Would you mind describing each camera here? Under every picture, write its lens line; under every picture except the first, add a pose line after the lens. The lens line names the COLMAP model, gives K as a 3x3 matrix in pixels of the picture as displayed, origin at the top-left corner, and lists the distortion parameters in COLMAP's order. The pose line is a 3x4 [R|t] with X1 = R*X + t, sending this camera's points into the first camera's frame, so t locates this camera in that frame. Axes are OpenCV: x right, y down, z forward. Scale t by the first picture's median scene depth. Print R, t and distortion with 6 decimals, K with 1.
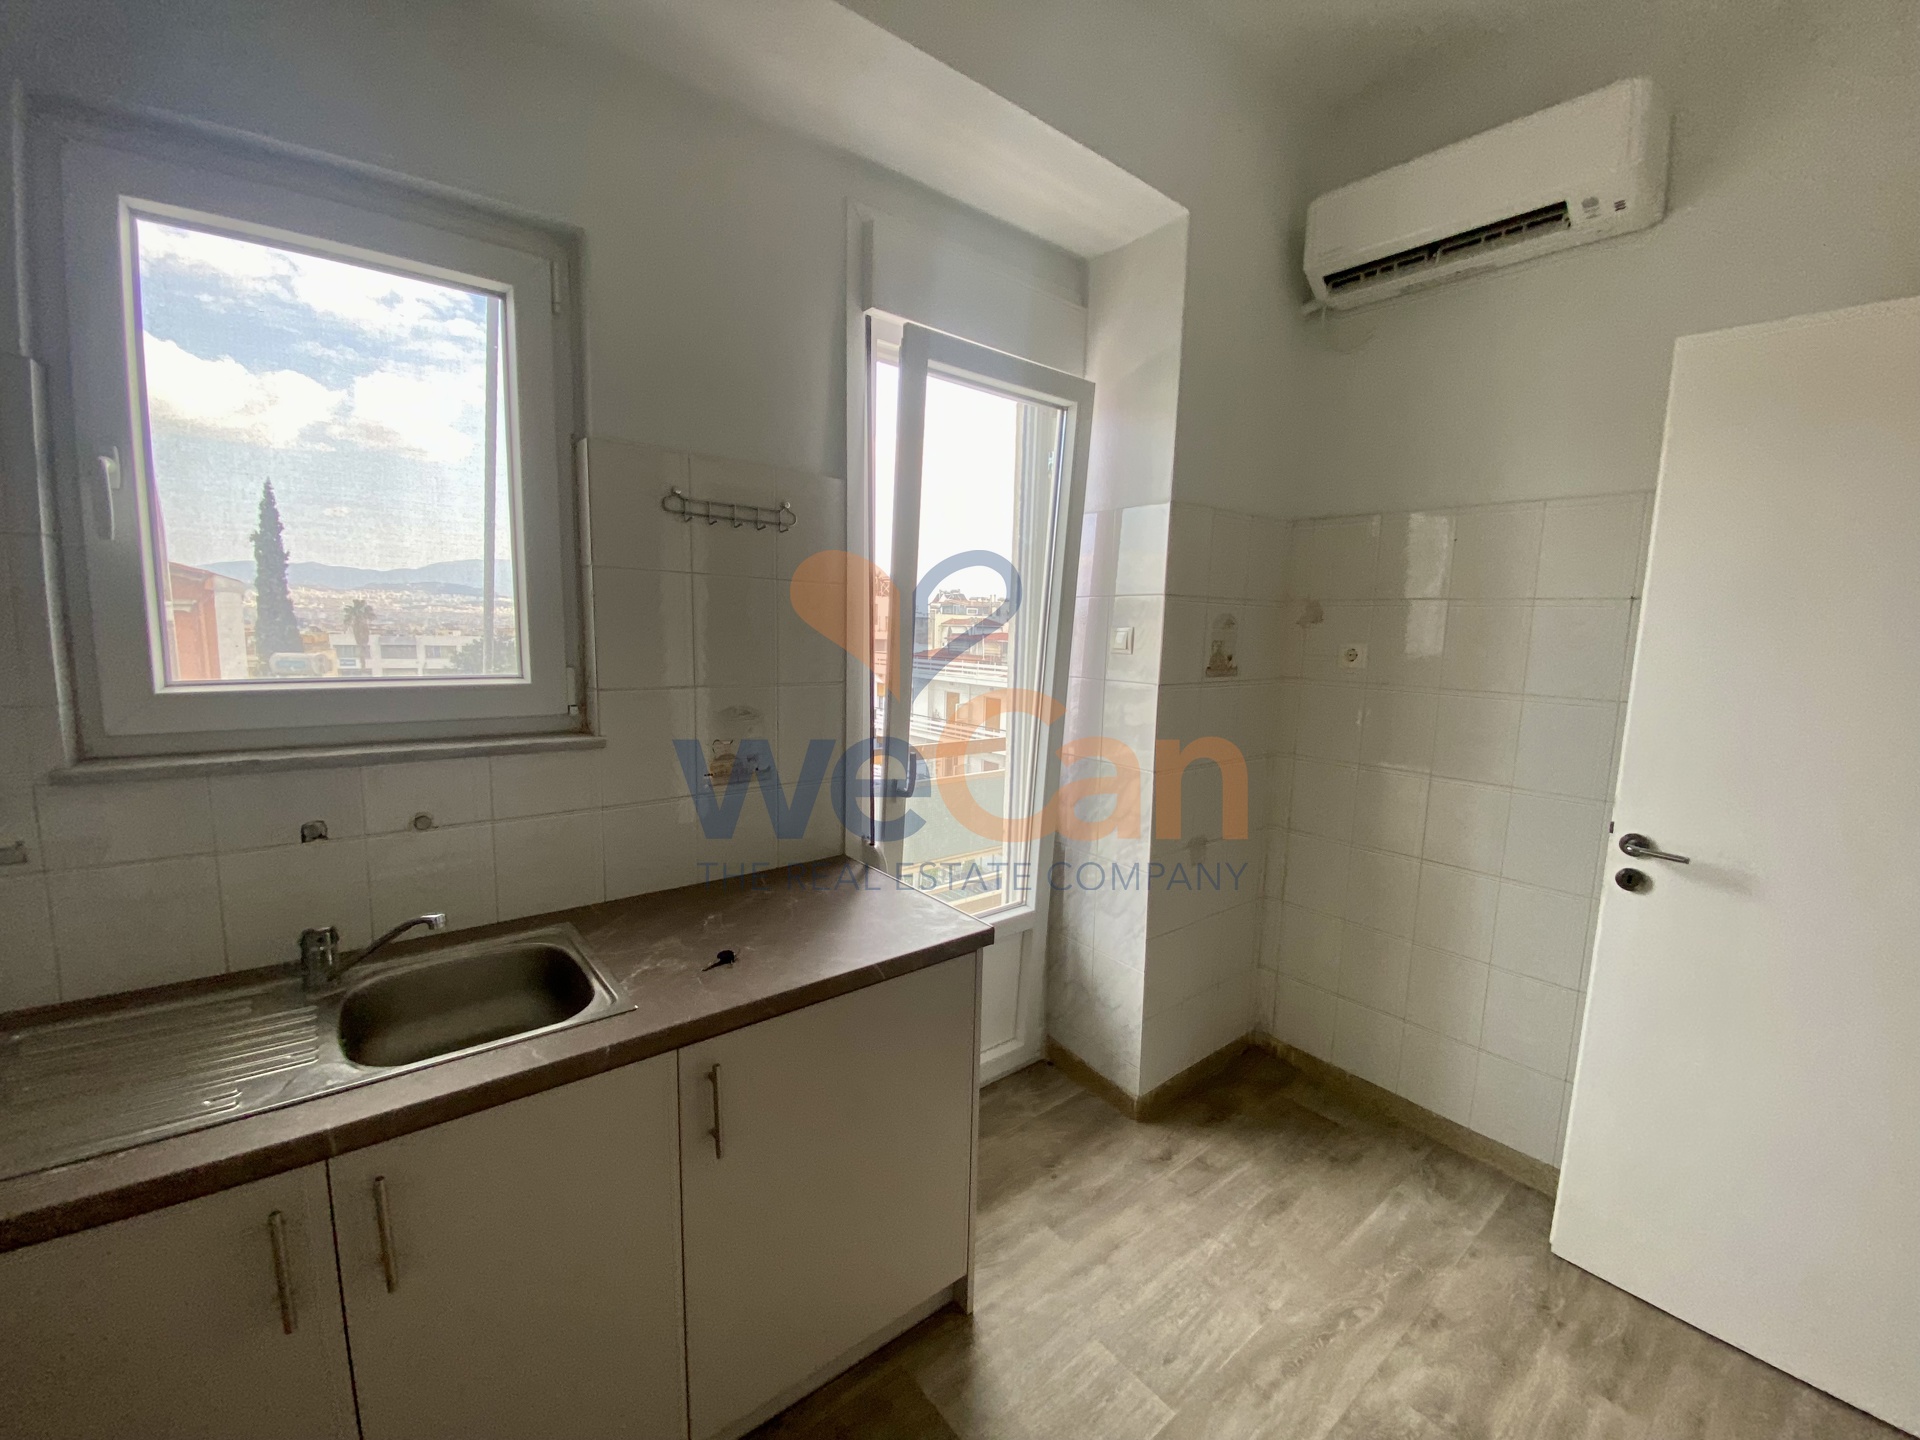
lens RADIAL K [[778.7, 0, 952.7], [0, 778.7, 722.0], [0, 0, 1]] dist [0.020095, -0.020814]
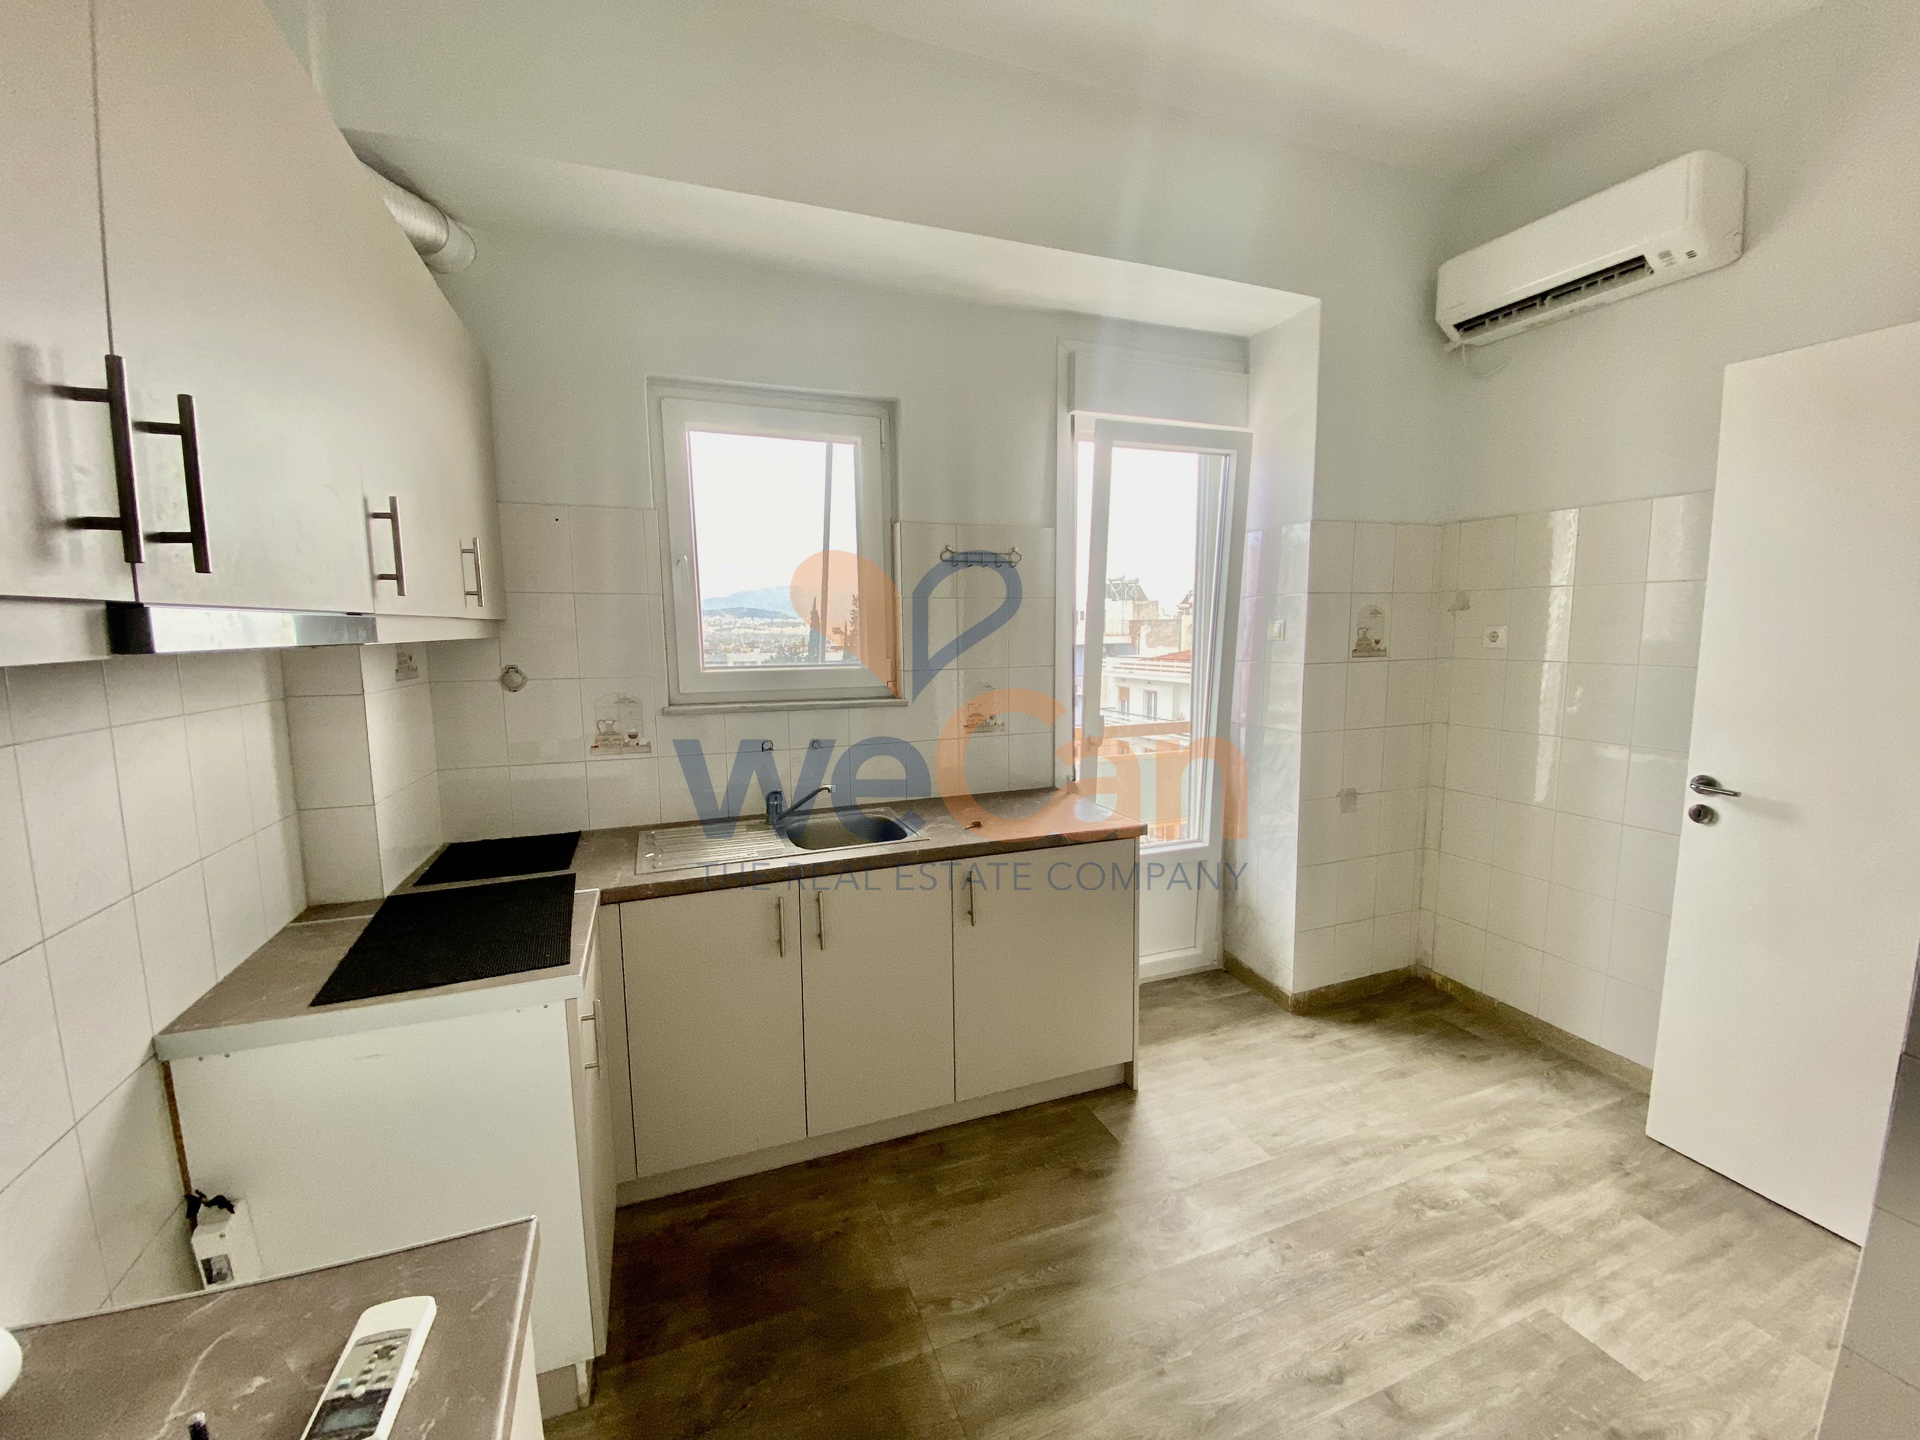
lens RADIAL K [[771.8, 0, 935.8], [0, 771.8, 719.9], [0, 0, 1]] dist [0.001334, -0.014942]
pose [[0.944101, 0.000491, -0.329657, 0.121858], [-0.003805, 0.999948, -0.009409, 0.062327], [0.329635, 0.010138, 0.944054, -0.420677]]
